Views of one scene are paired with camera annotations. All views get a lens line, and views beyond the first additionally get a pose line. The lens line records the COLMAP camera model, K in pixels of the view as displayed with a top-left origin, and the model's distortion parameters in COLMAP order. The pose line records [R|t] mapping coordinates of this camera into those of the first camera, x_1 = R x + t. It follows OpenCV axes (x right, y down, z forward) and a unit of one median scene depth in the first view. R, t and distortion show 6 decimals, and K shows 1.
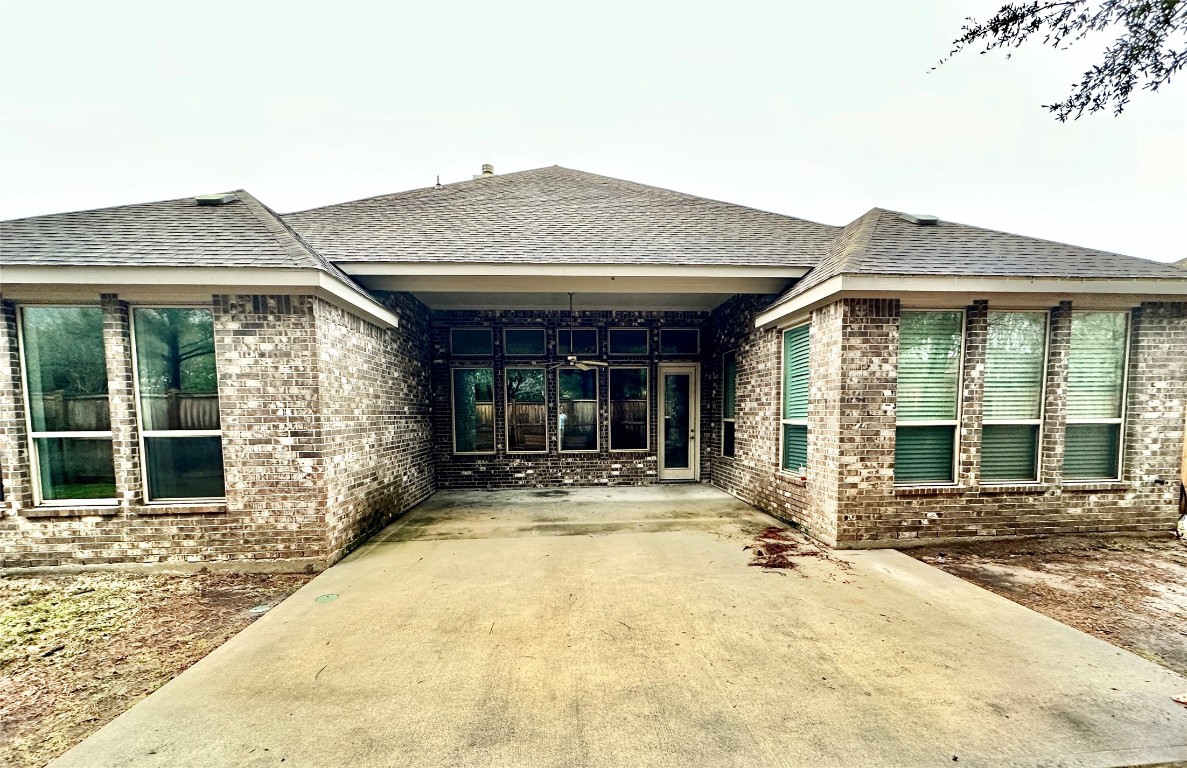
lens RADIAL K [[480.2, 0, 593.7], [0, 480.2, 445.6], [0, 0, 1]] dist [0.000804, 0.000154]
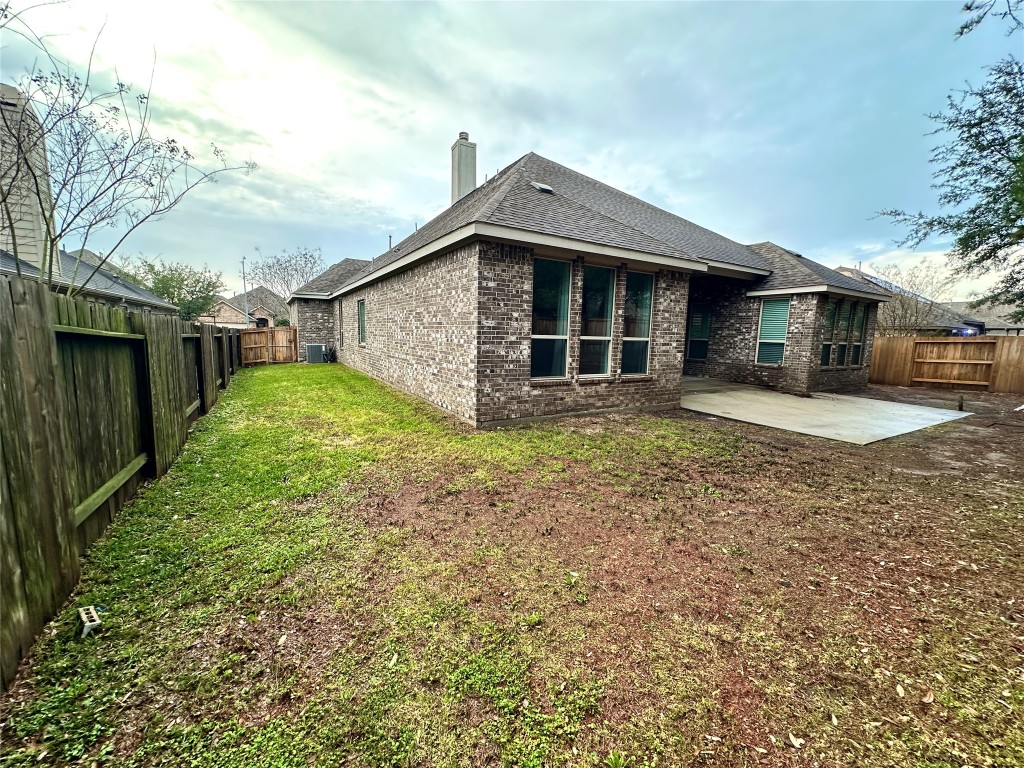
lens RADIAL K [[409.2, 0, 512.0], [0, 409.2, 384.0], [0, 0, 1]] dist [-0.000718, -0.000173]
pose [[0.892602, -0.022093, 0.450304, -2.049249], [-0.001874, 0.998608, 0.052709, 0.068634], [-0.450842, -0.047892, 0.891318, -0.238563]]
